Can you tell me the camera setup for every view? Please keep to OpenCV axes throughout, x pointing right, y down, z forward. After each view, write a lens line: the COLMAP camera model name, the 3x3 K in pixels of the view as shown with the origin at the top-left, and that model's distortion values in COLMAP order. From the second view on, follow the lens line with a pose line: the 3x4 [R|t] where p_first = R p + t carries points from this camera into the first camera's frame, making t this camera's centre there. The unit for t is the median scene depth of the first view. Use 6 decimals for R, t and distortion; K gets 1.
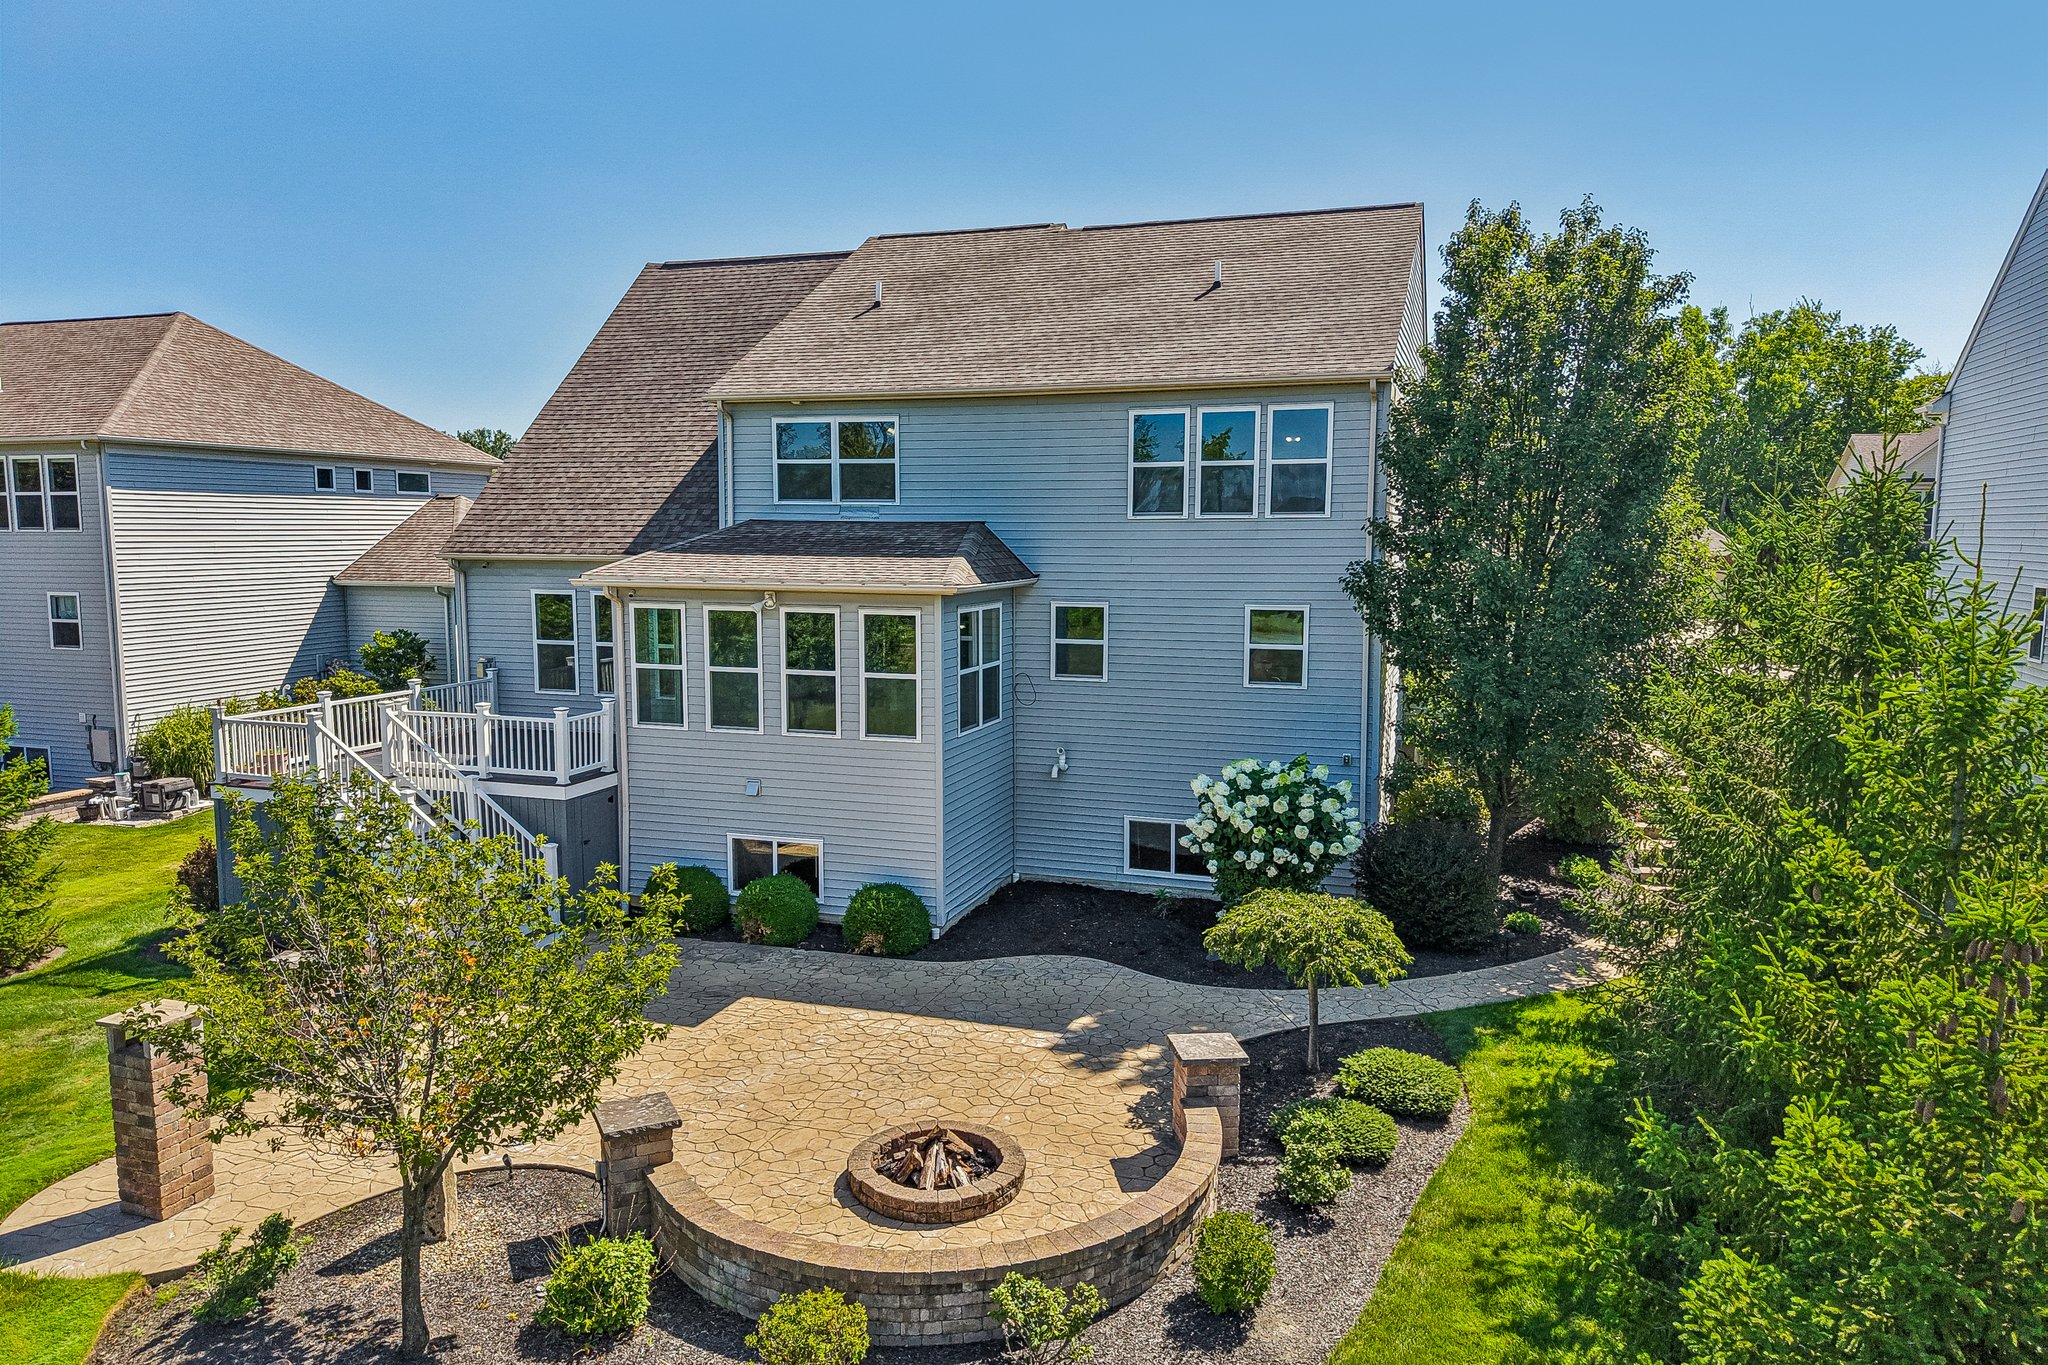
lens RADIAL K [[1373.9, 0, 1025.6], [0, 1373.9, 681.6], [0, 0, 1]] dist [0.005993, -0.008926]
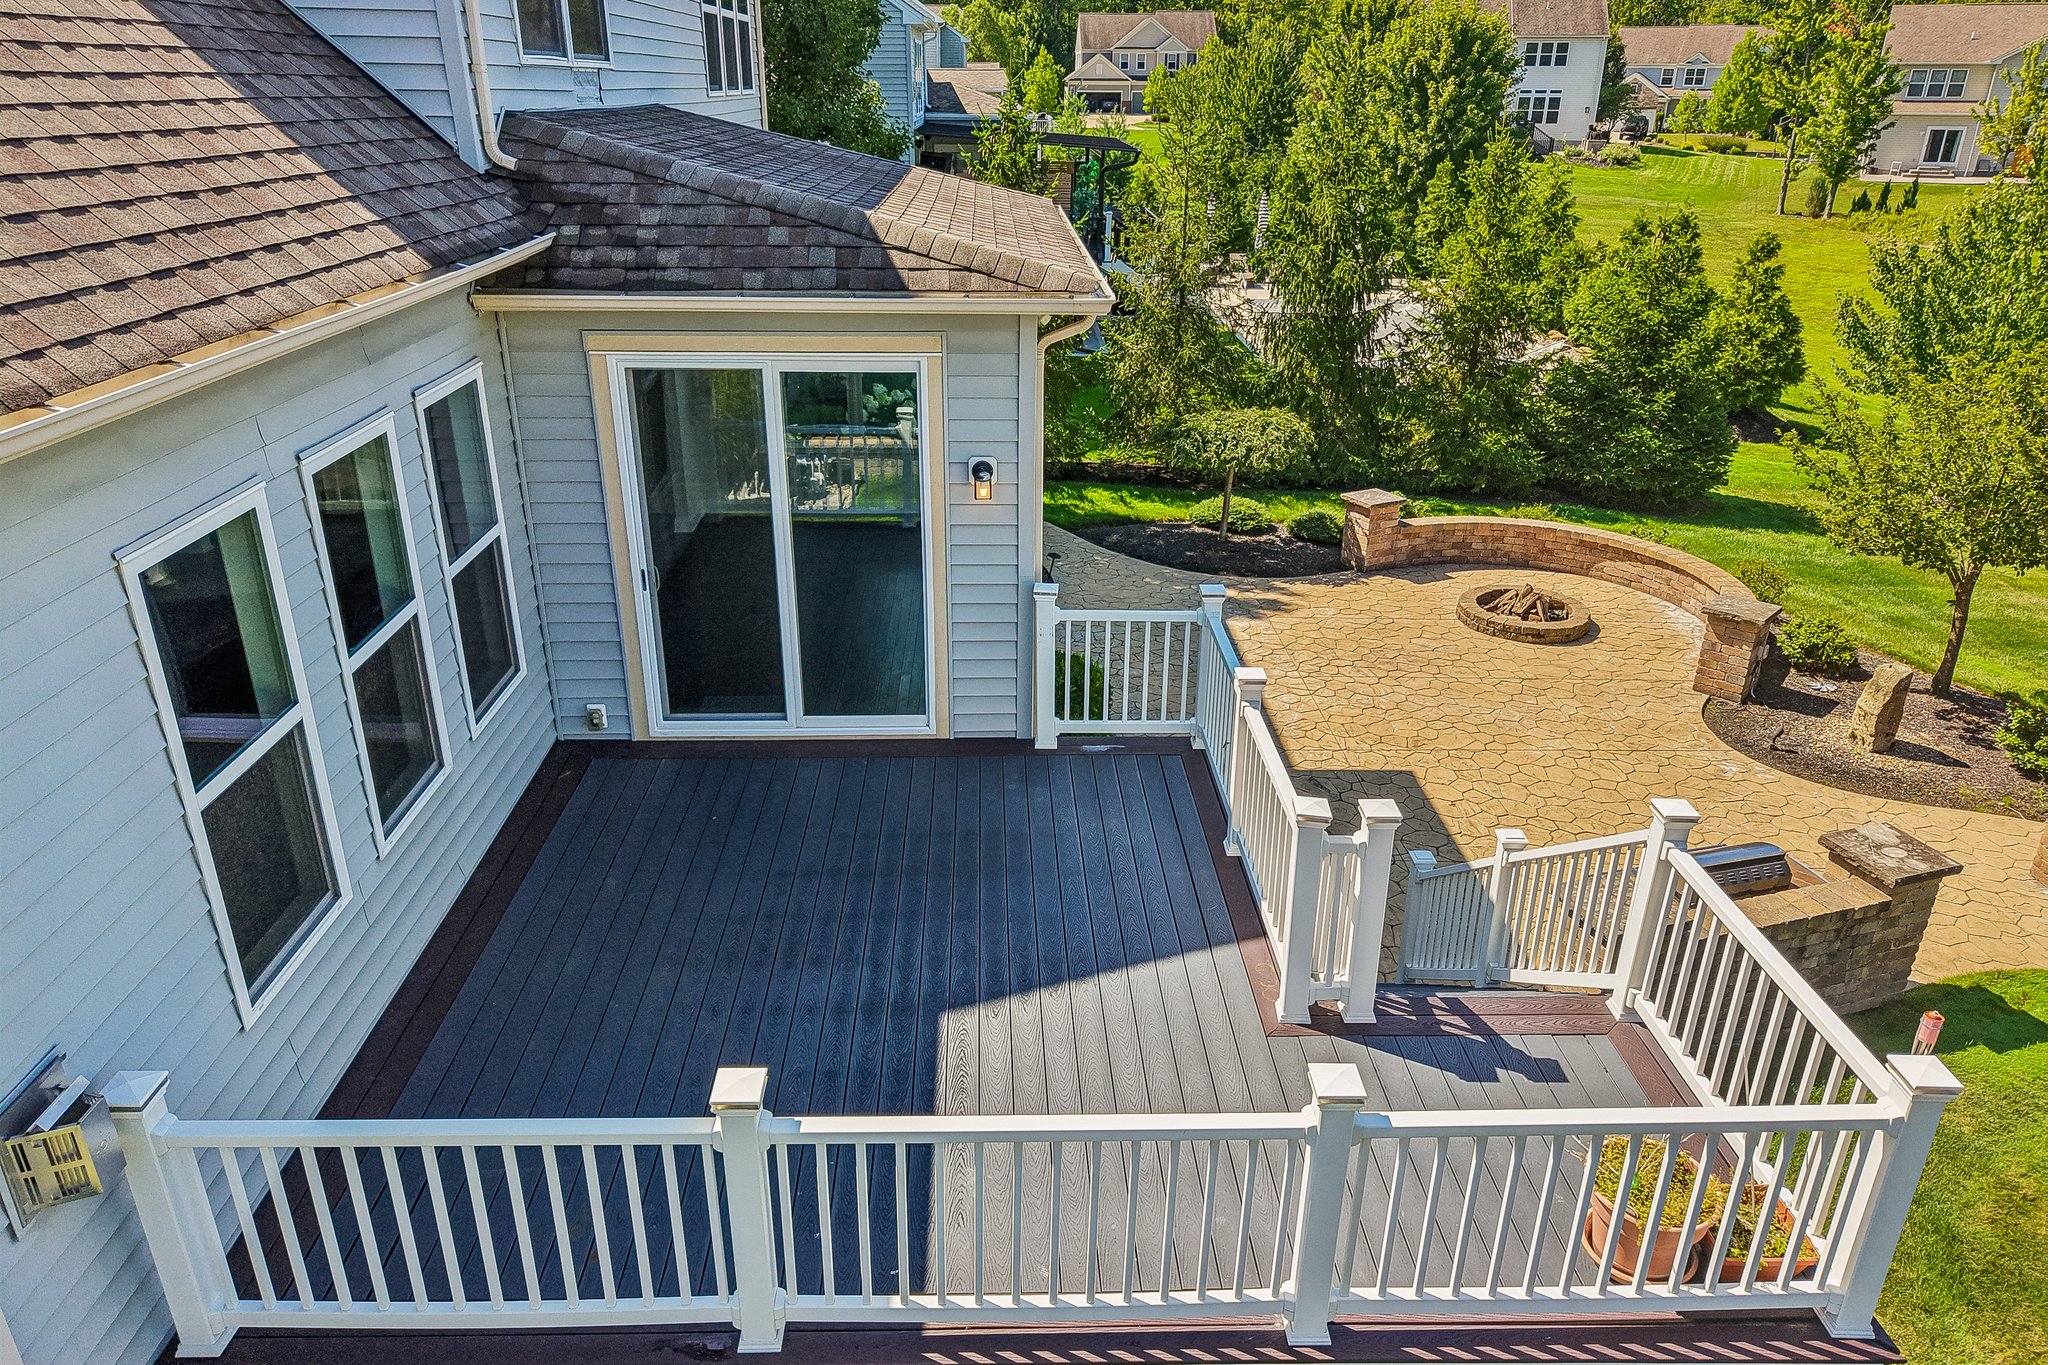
lens RADIAL K [[1373.9, 0, 1012.8], [0, 1373.9, 702.7], [0, 0, 1]] dist [0.005993, -0.008926]
pose [[-0.332900, -0.390886, 0.858129, -0.691360], [0.110885, 0.887495, 0.447278, -0.149220], [-0.936420, 0.244052, -0.252104, 1.147516]]
